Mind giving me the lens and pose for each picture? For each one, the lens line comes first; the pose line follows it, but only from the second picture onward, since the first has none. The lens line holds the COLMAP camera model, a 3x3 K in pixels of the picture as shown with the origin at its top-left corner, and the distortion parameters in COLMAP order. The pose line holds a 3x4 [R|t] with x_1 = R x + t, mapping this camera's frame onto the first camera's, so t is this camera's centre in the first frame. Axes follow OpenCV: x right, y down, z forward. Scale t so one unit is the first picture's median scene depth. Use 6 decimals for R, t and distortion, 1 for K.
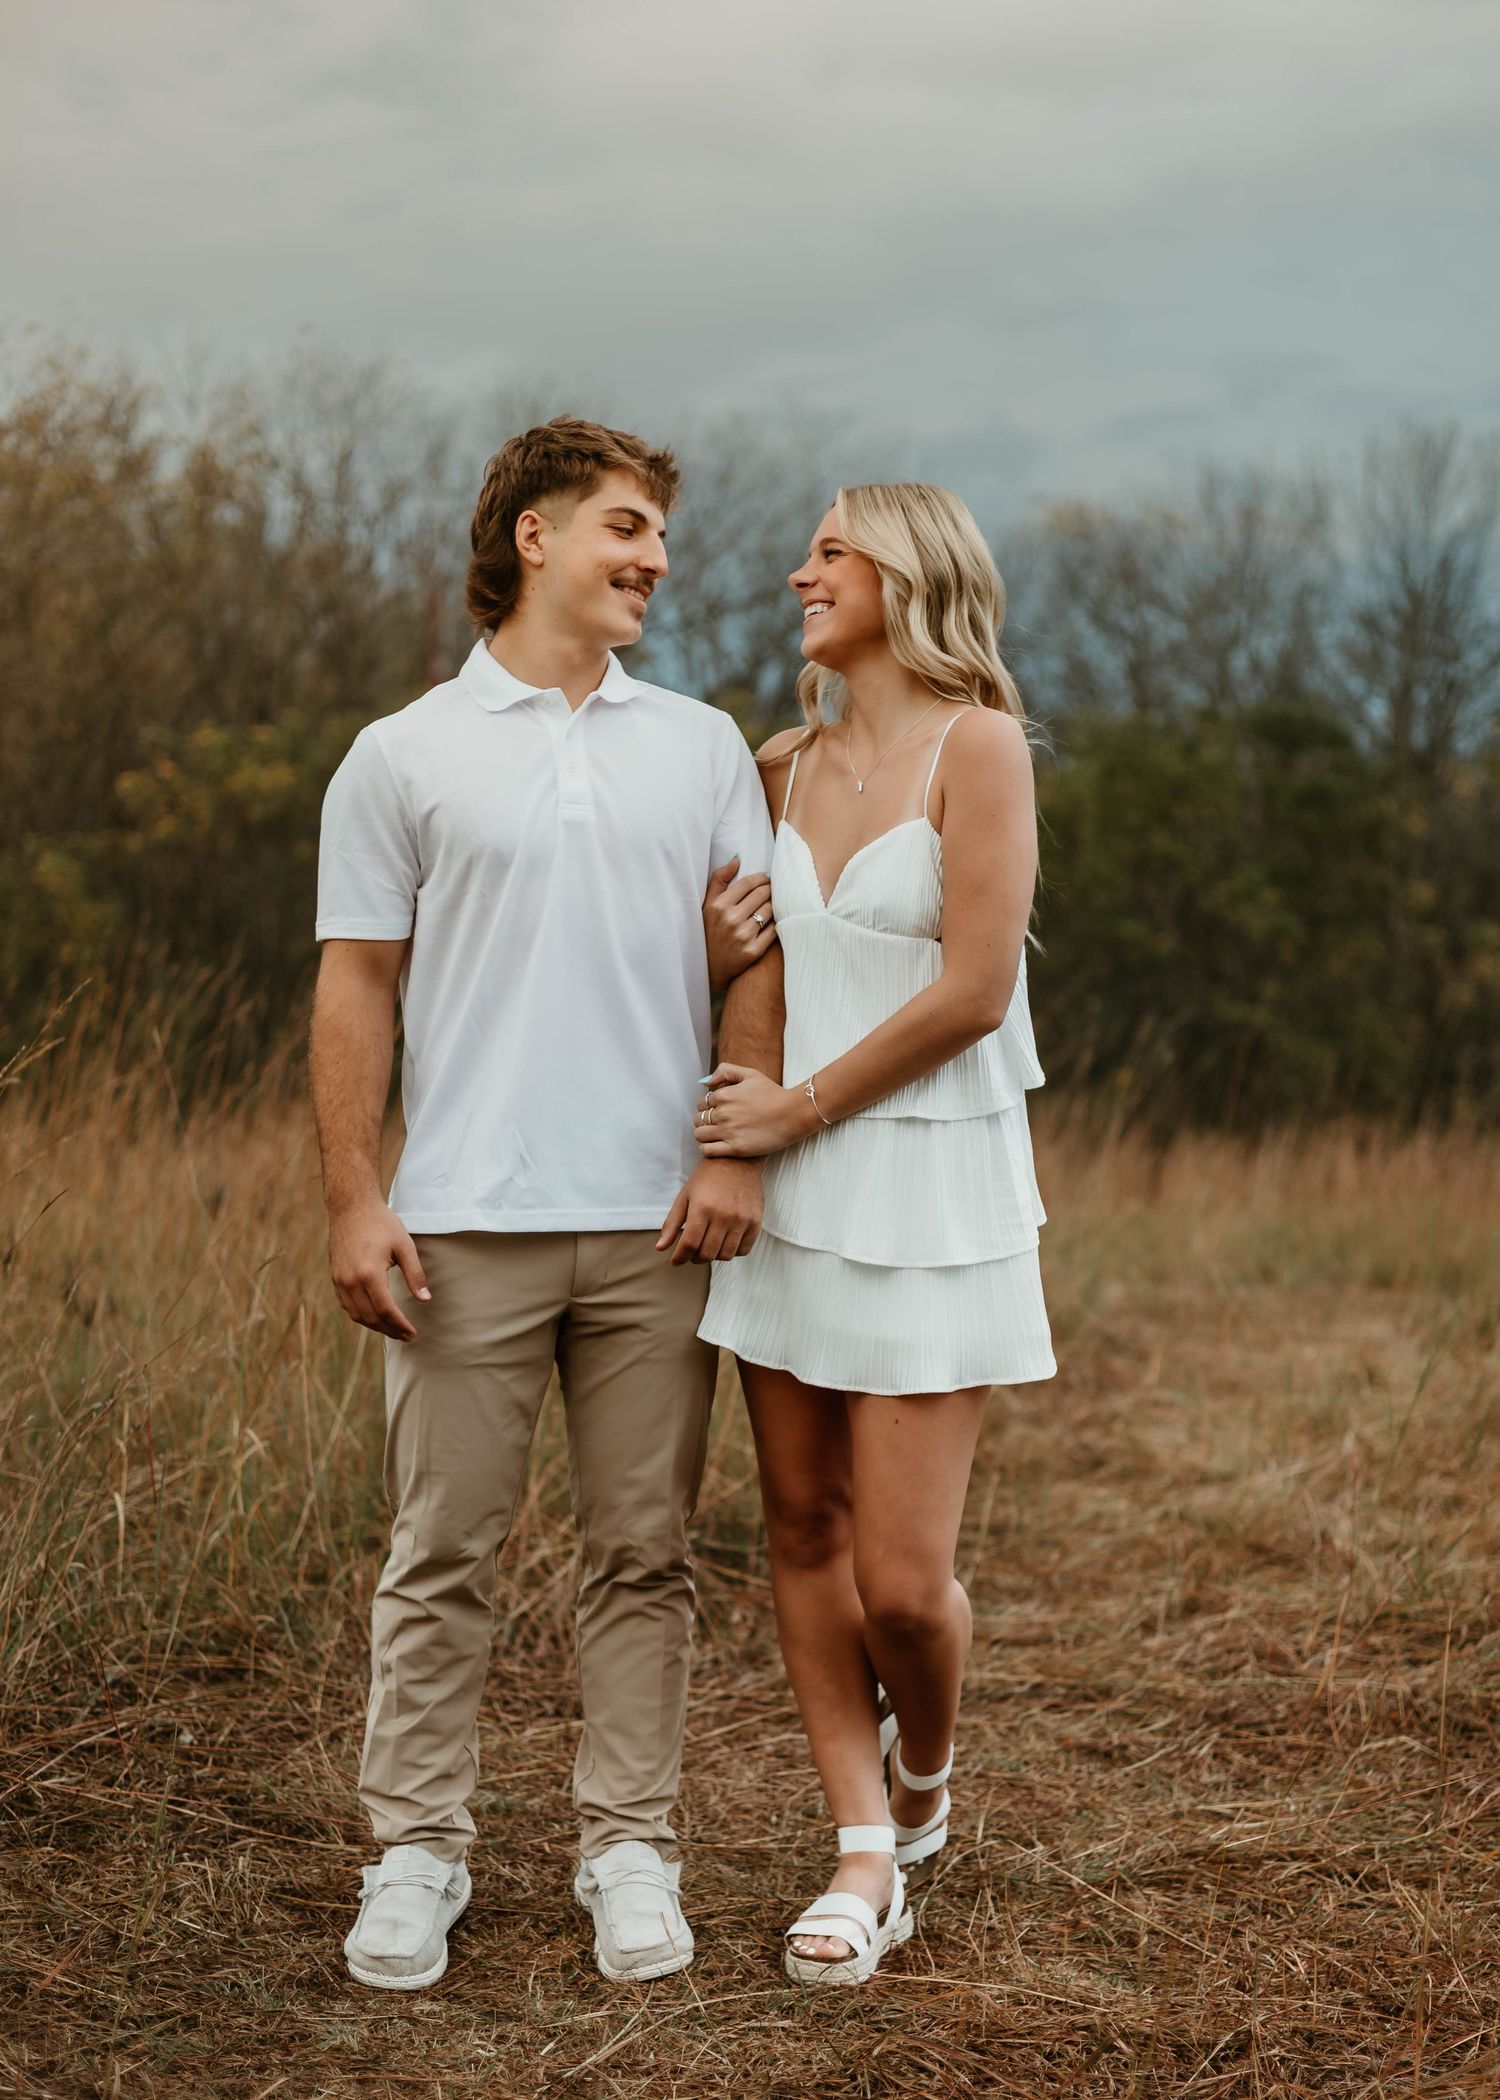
lens RADIAL K [[3320.2, 0, 778.0], [0, 3320.2, 1212.5], [0, 0, 1]] dist [-0.017502, 0.134575]
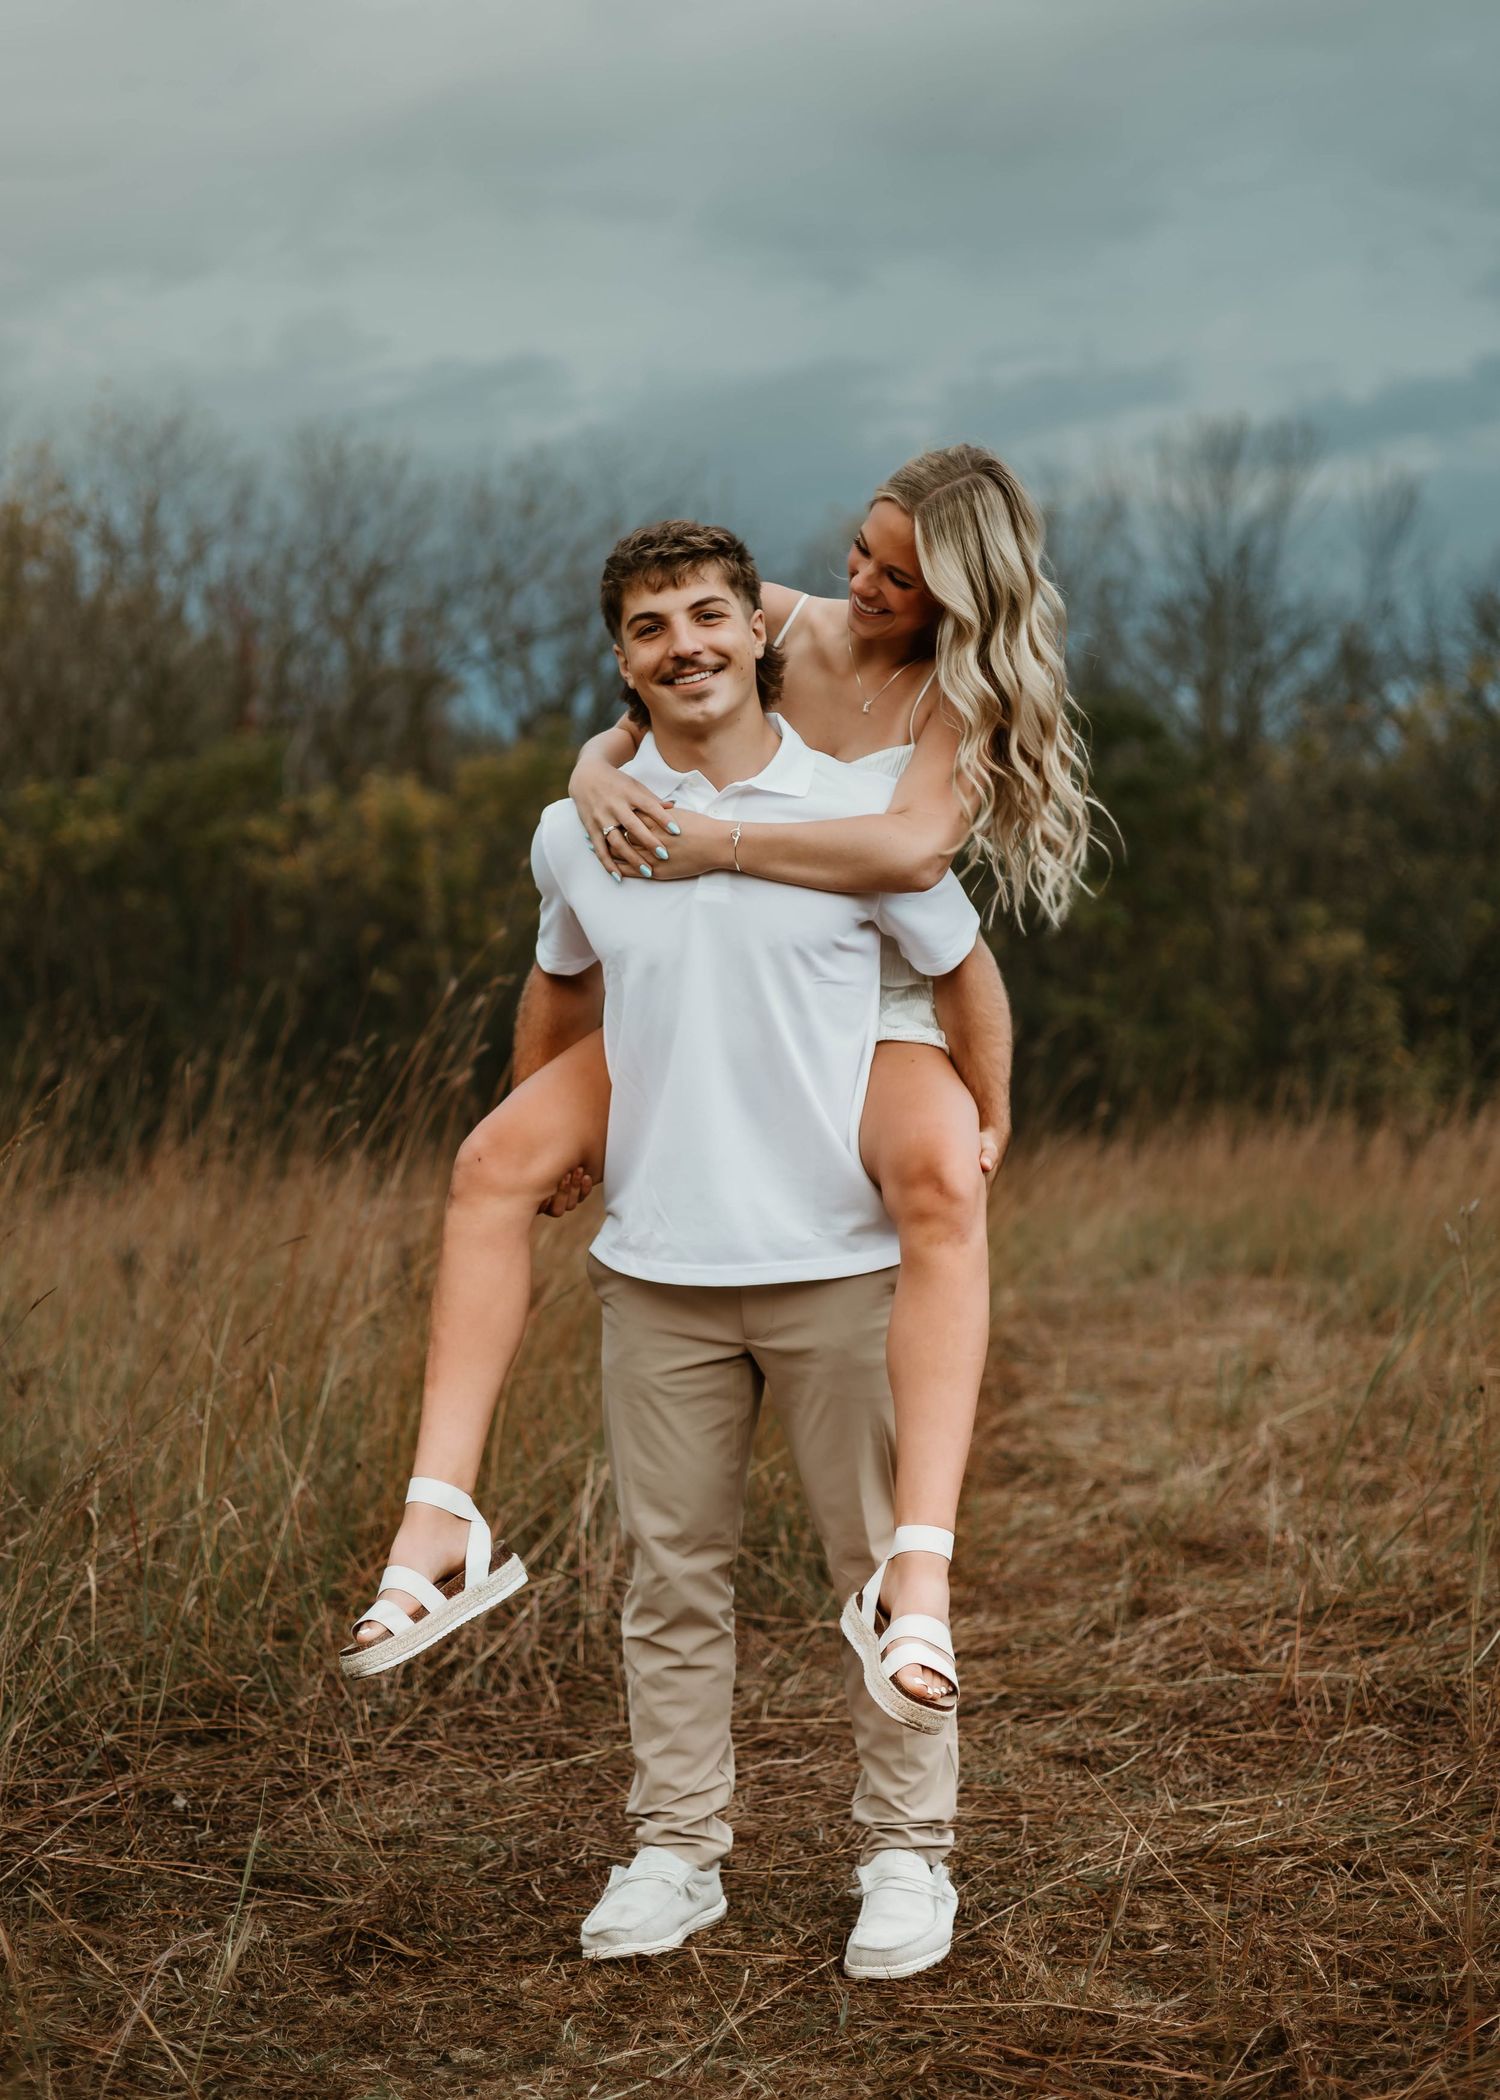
lens RADIAL K [[3320.0, 0, 677.6], [0, 3320.0, 1053.1], [0, 0, 1]] dist [0.003554, 0.009585]
pose [[0.998052, -0.058503, 0.021689, -0.030640], [0.059563, 0.996873, -0.051931, -0.006757], [-0.018583, 0.053122, 0.998415, -0.022633]]
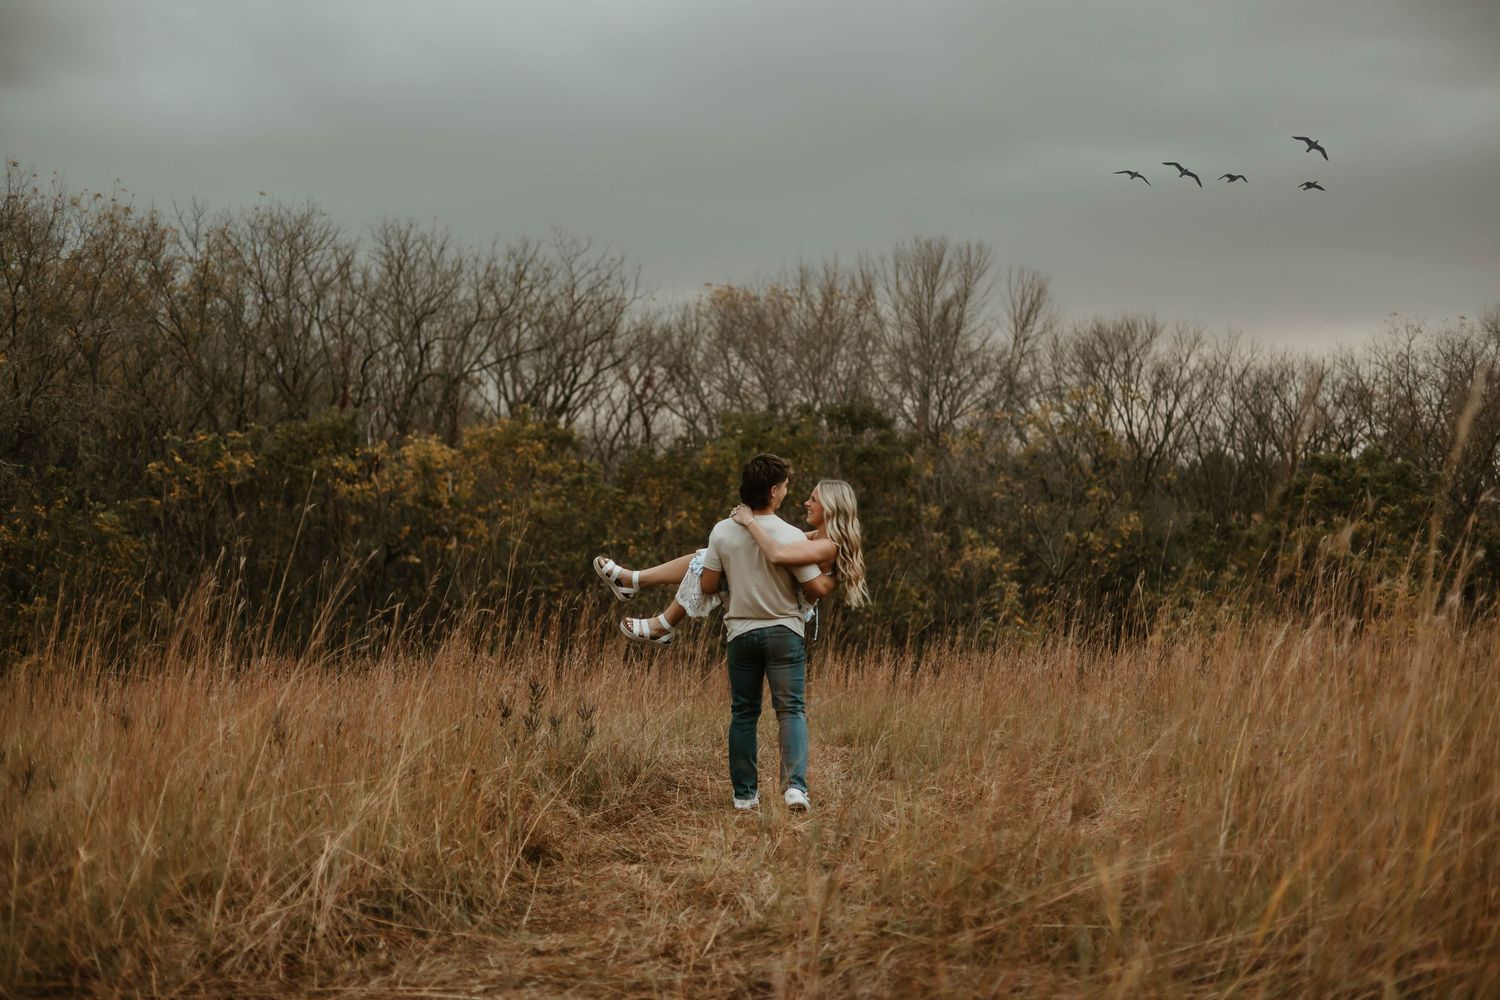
lens RADIAL K [[2008.7, 0, 750.0], [0, 2008.7, 500.0], [0, 0, 1]] dist [-0.022892, 0.036339]
pose [[0.995661, -0.027235, 0.088984, 0.093354], [0.036401, 0.994009, -0.103060, 0.004990], [-0.085644, 0.105852, 0.990687, -0.093286]]
